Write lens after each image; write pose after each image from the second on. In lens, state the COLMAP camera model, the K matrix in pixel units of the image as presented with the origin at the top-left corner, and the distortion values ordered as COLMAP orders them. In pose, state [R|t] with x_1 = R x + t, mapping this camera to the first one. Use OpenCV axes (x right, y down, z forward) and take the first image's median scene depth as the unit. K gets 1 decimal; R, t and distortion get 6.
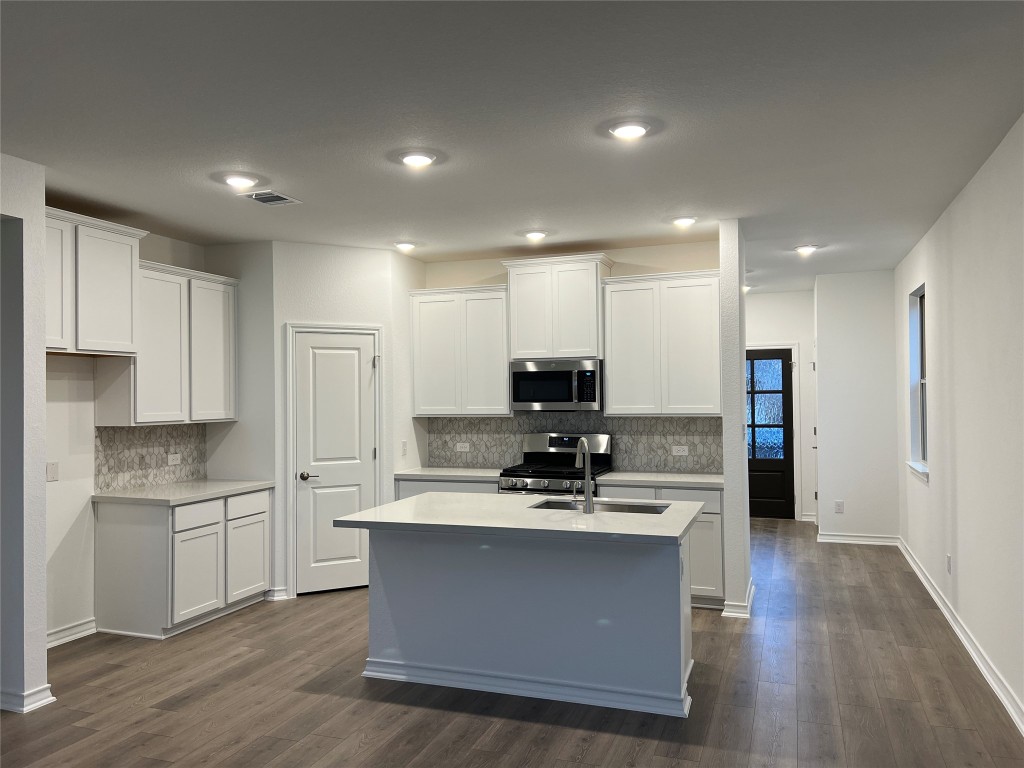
lens RADIAL K [[761.6, 0, 512.0], [0, 761.6, 384.0], [0, 0, 1]] dist [0.120128, -0.157410]
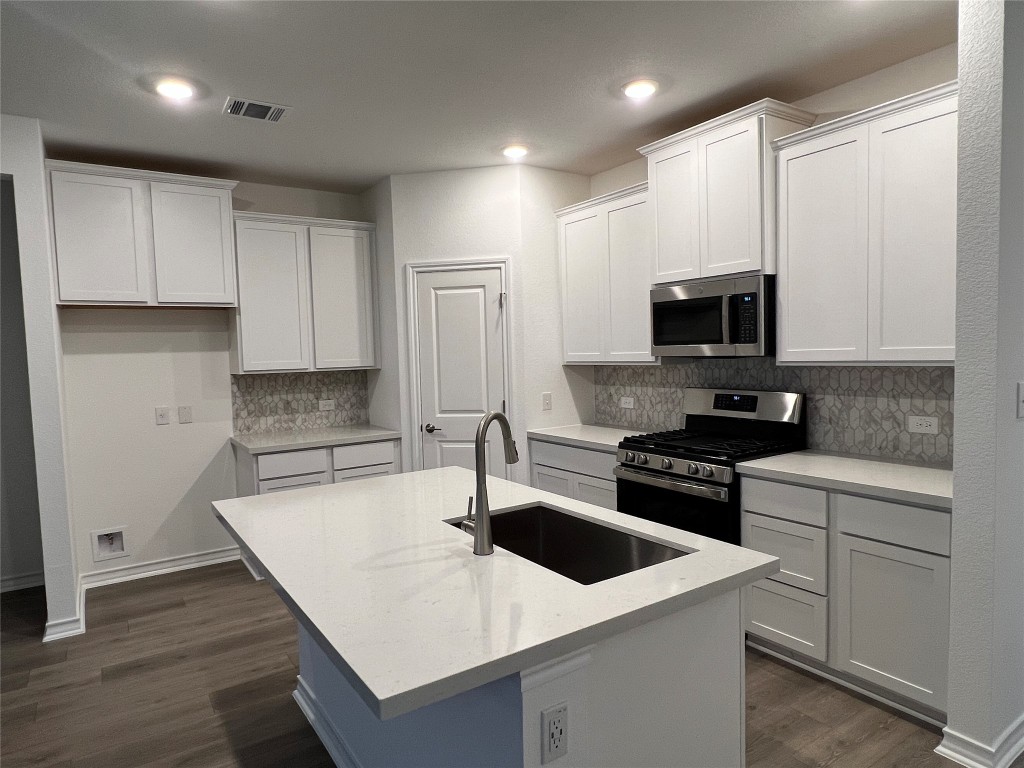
lens RADIAL K [[620.8, 0, 507.1], [0, 620.8, 390.1], [0, 0, 1]] dist [-0.002226, -0.001754]
pose [[0.805360, 0.025840, -0.592223, 0.246534], [0.028765, 0.996169, 0.082581, 0.014063], [0.592088, -0.083543, 0.801532, 0.454537]]
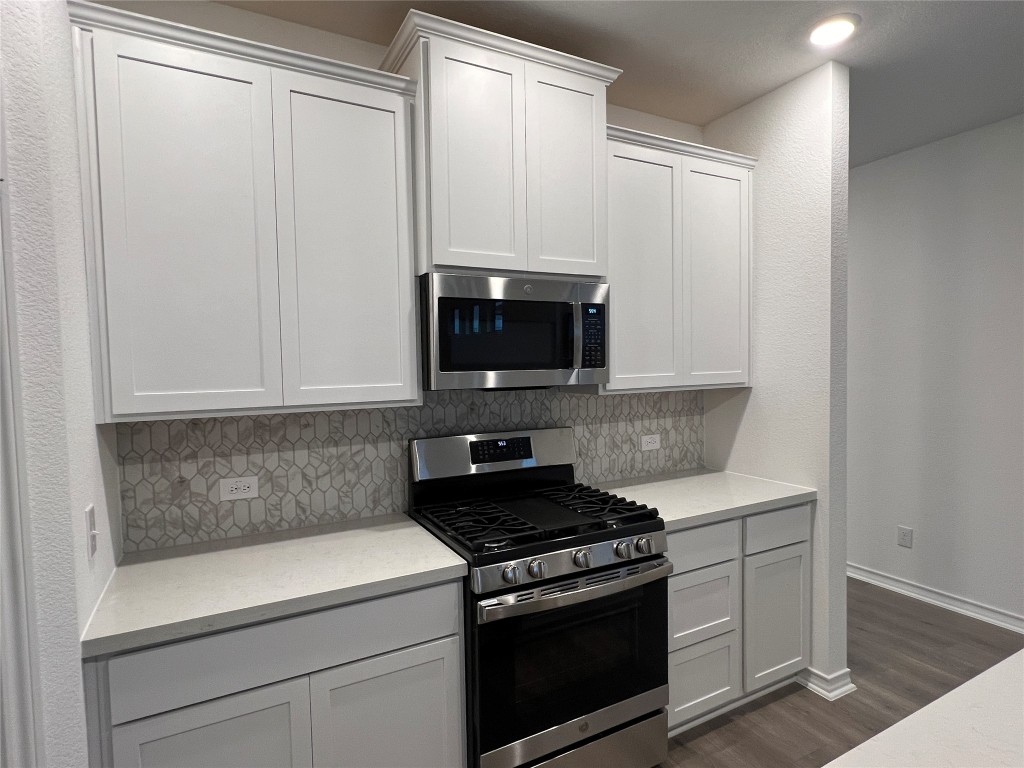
lens RADIAL K [[553.8, 0, 512.4], [0, 553.8, 387.8], [0, 0, 1]] dist [-0.000023, 0.000031]
pose [[0.668766, -0.036539, 0.742575, -0.203272], [0.001002, 0.998835, 0.048247, 0.019097], [-0.743472, -0.031522, 0.668023, 0.790567]]
